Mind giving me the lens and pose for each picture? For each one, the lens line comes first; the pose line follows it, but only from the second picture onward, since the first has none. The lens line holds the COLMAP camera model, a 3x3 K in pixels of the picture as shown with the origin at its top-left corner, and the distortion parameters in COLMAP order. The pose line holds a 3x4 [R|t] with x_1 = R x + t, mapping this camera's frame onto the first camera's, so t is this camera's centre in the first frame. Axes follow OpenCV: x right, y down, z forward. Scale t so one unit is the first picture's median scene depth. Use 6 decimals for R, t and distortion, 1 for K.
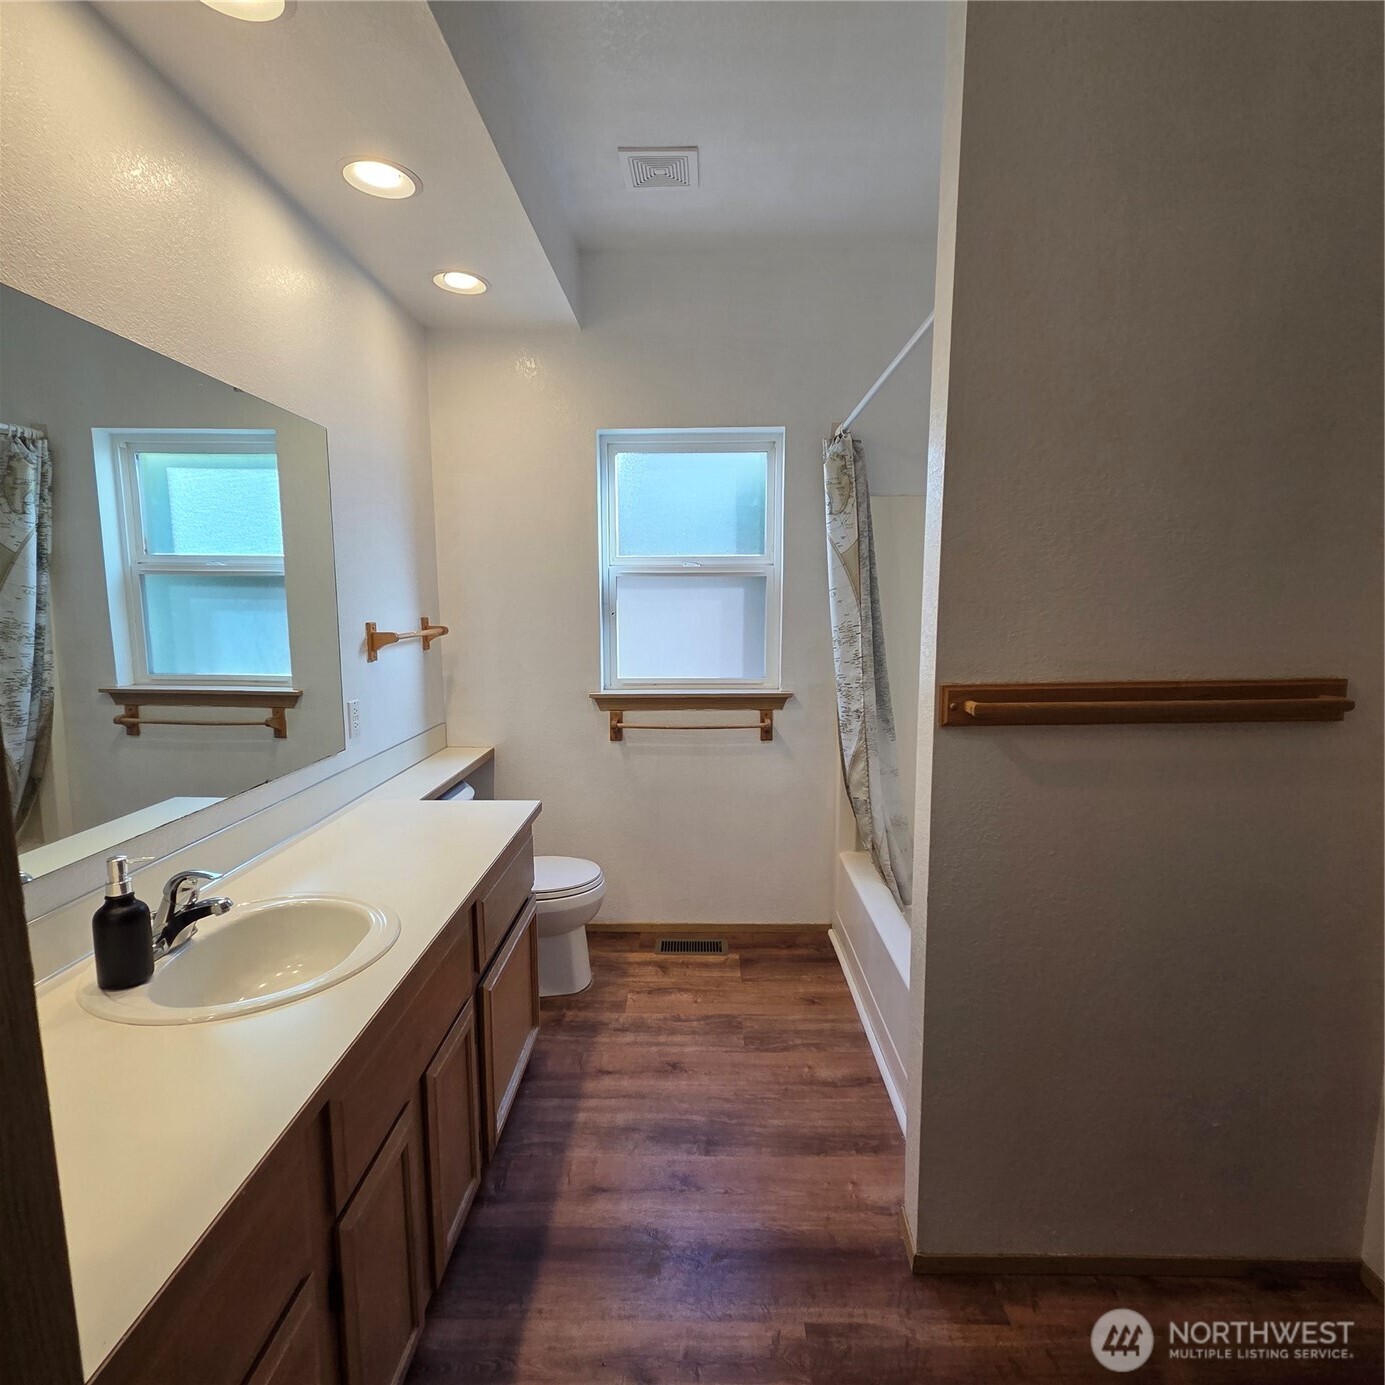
lens RADIAL K [[752.7, 0, 692.5], [0, 752.7, 692.5], [0, 0, 1]] dist [0.003988, -0.001085]
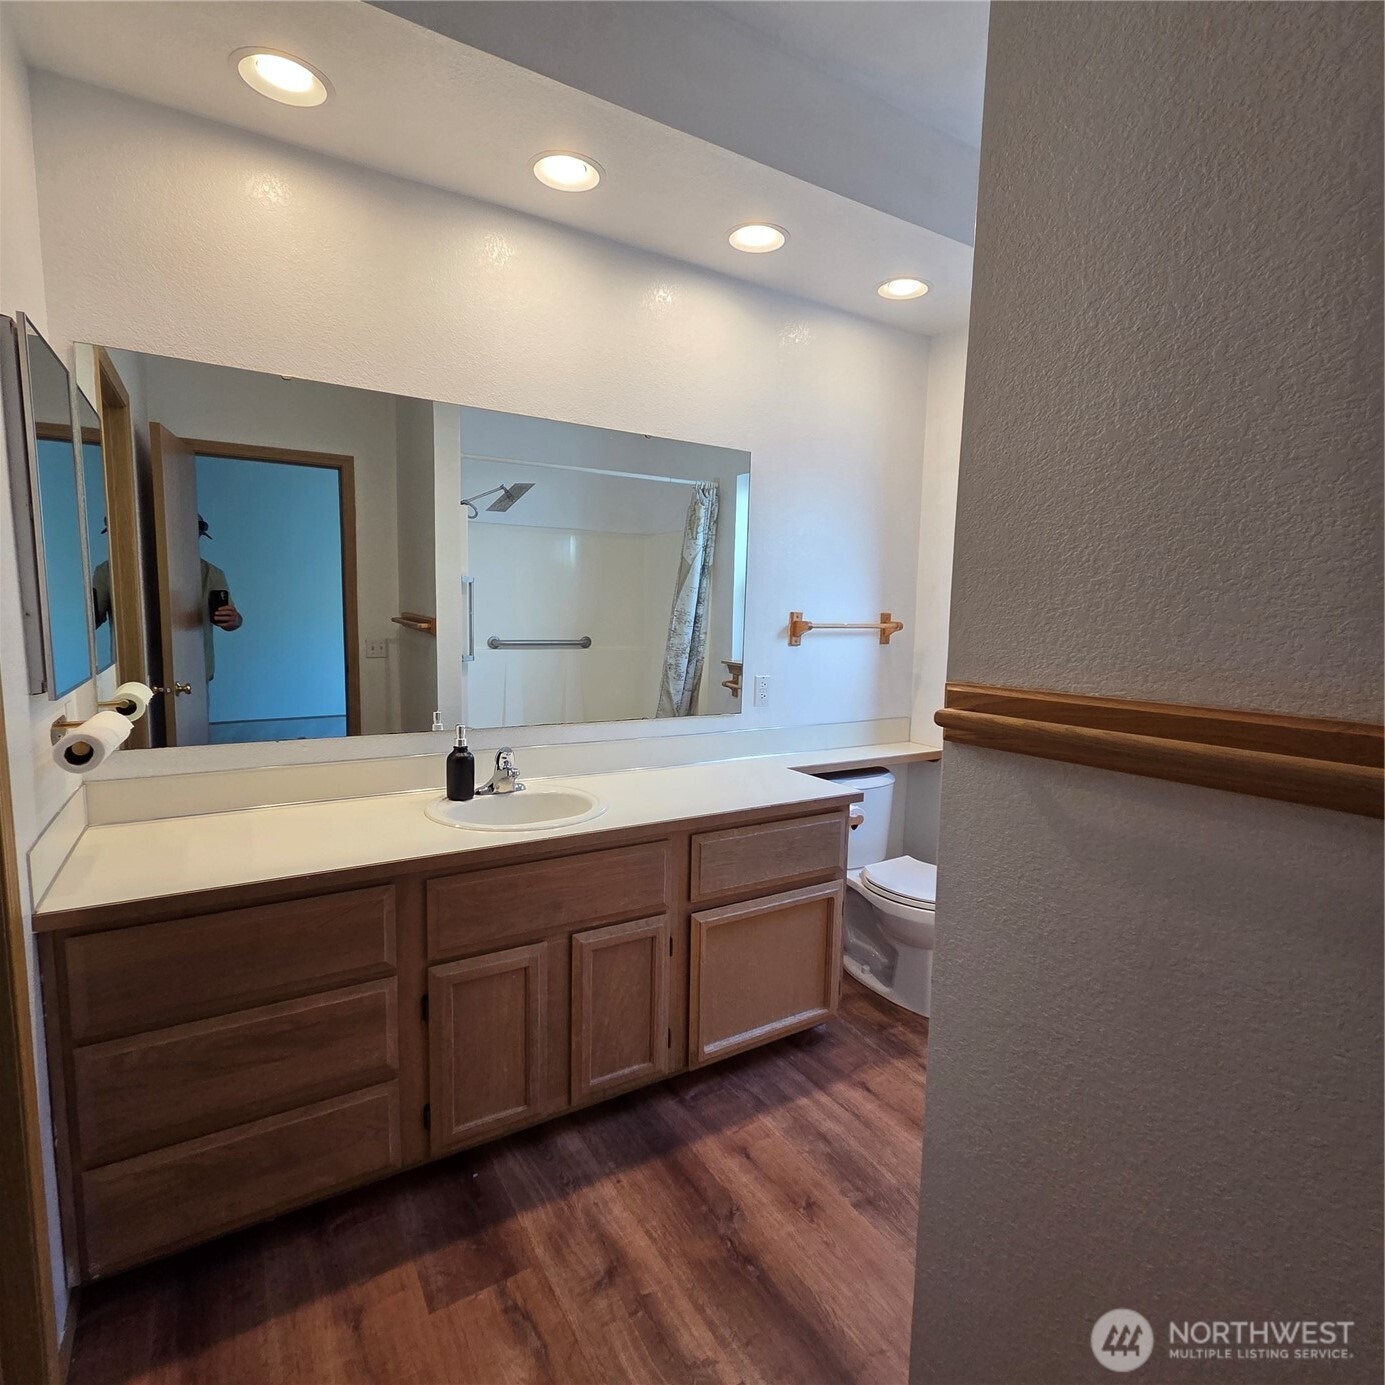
lens RADIAL K [[752.7, 0, 692.5], [0, 752.7, 692.5], [0, 0, 1]] dist [0.003988, -0.001085]
pose [[0.539700, 0.108787, -0.834799, 0.478432], [-0.132695, 0.990213, 0.043251, 0.000633], [0.831334, 0.087431, 0.548853, 0.243319]]
